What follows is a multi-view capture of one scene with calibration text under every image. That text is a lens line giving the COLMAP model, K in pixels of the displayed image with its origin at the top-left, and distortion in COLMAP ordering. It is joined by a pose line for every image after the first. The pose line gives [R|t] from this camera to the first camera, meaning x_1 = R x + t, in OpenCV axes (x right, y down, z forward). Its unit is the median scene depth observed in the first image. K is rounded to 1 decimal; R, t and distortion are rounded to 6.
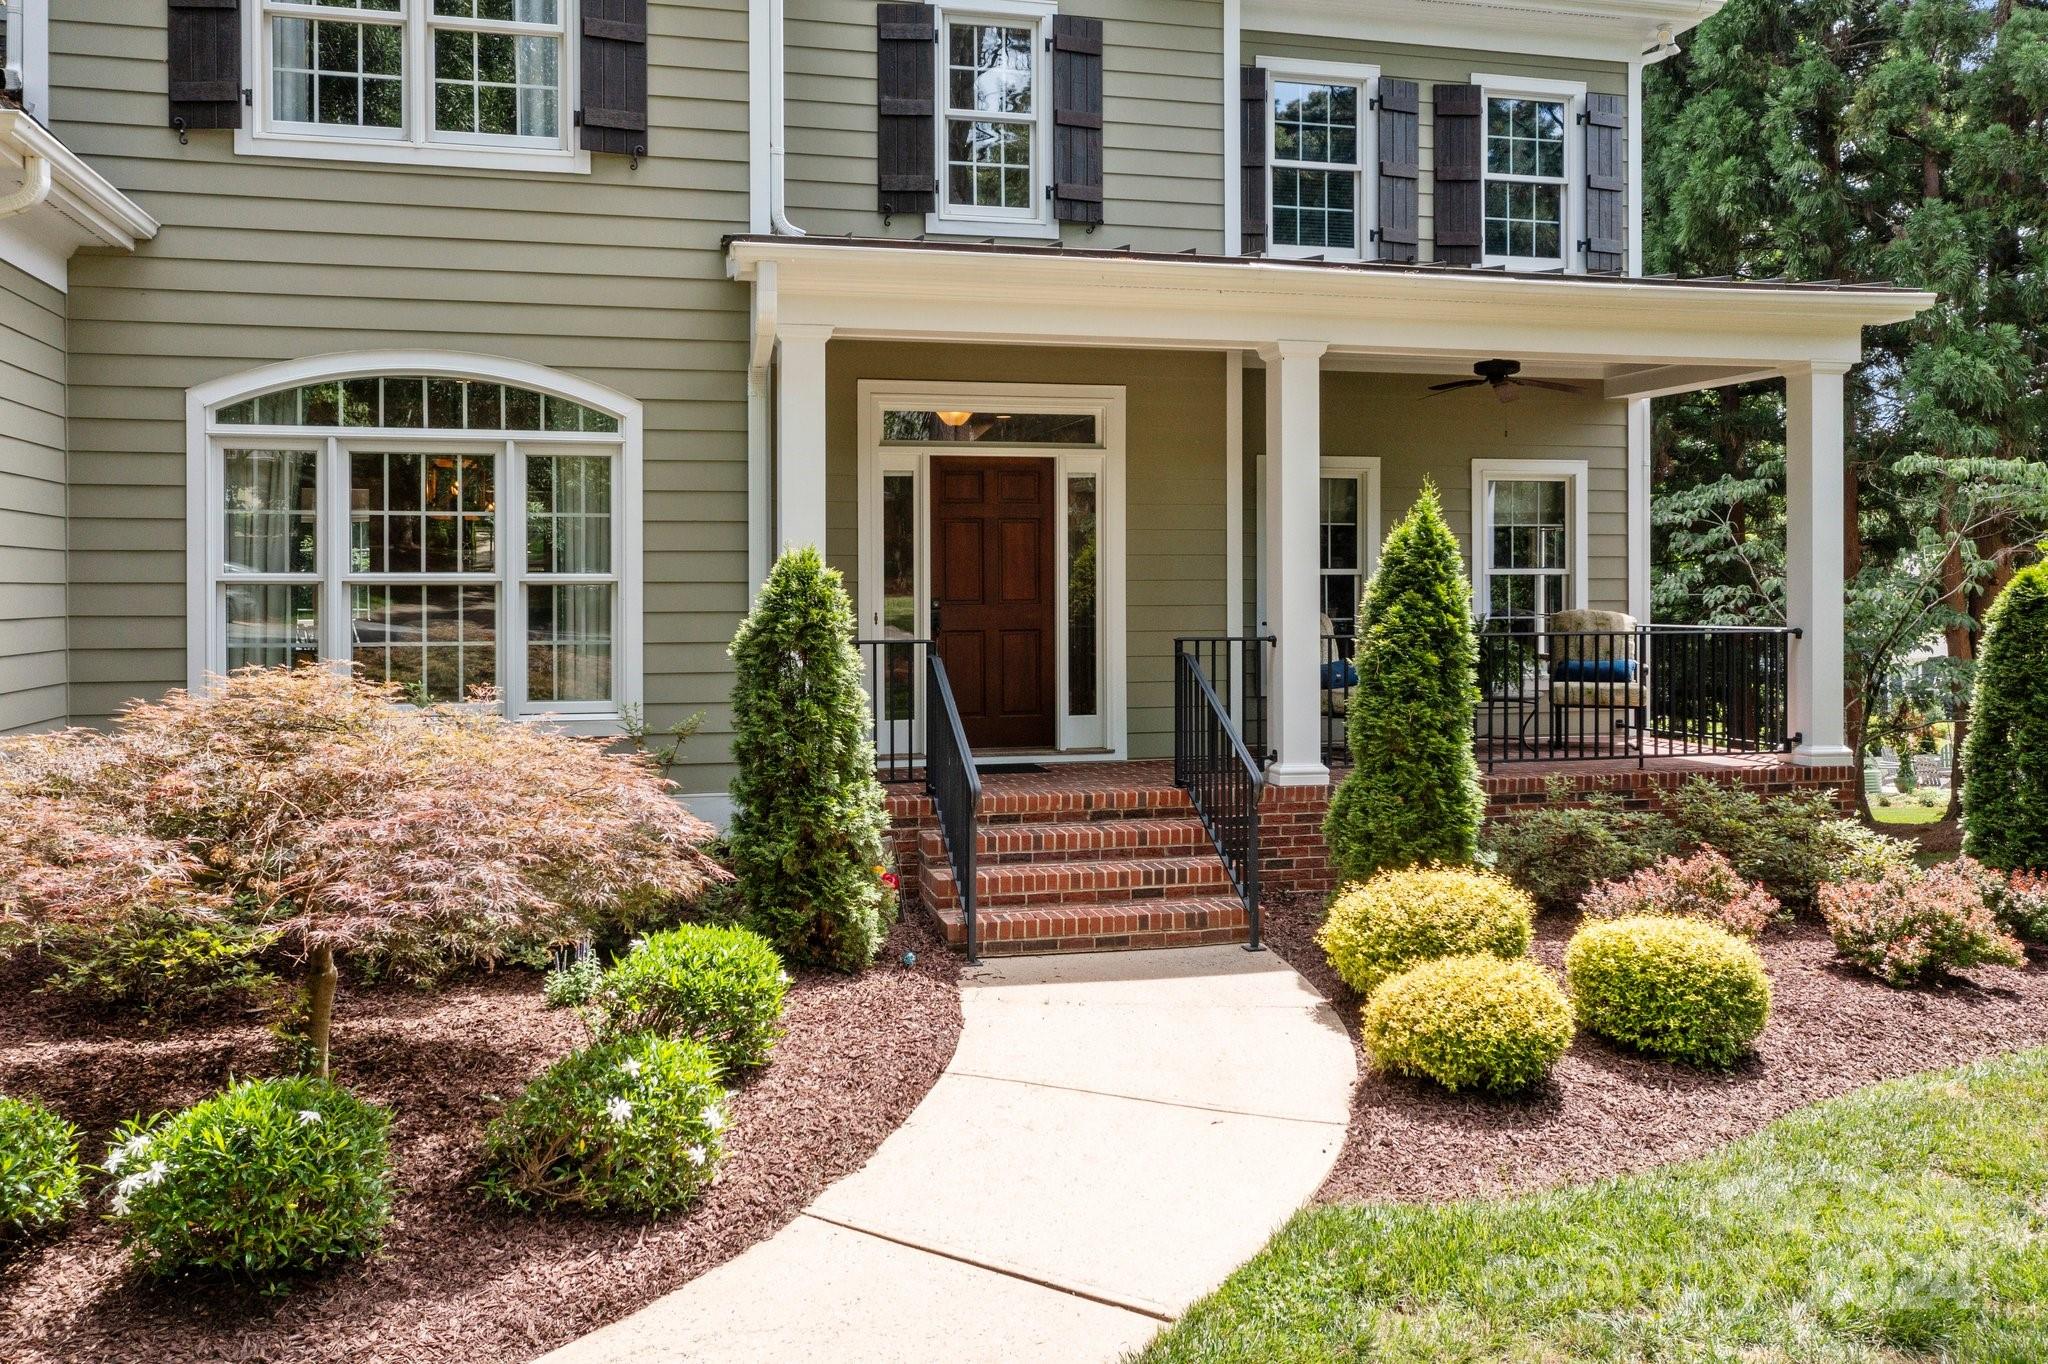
lens RADIAL K [[1659.0, 0, 1024.0], [0, 1659.0, 682.0], [0, 0, 1]] dist [-0.065260, 0.006681]
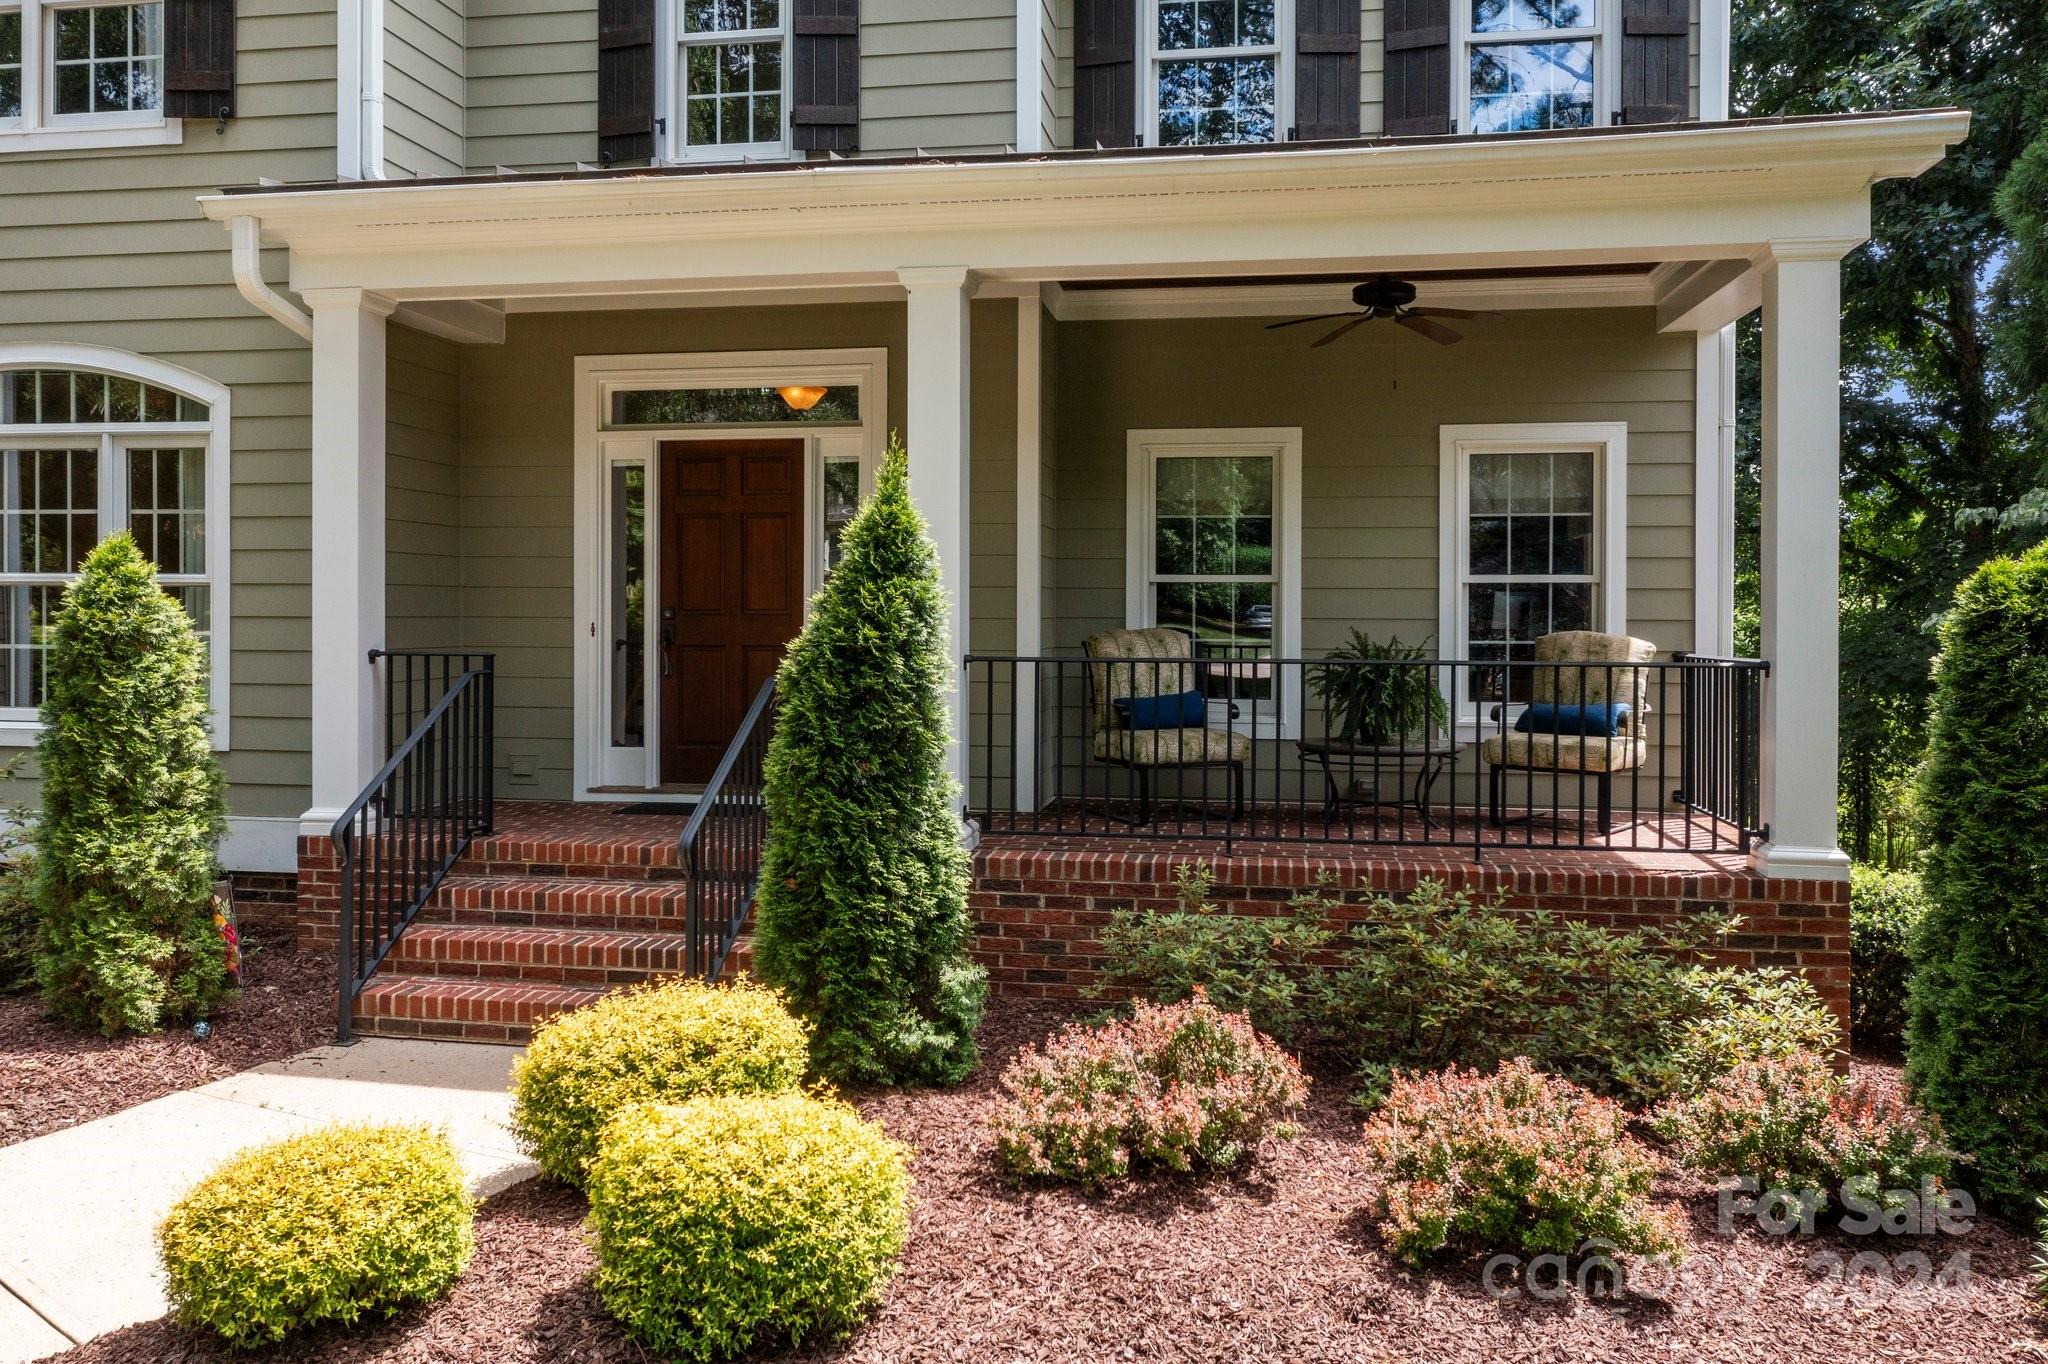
lens RADIAL K [[1654.1, 0, 1024.0], [0, 1654.1, 682.0], [0, 0, 1]] dist [-0.021687, -0.008858]
pose [[0.917099, 0.025506, -0.397842, 0.542169], [-0.030447, 0.999518, -0.006106, -0.013790], [0.397494, 0.017713, 0.917434, 0.340057]]
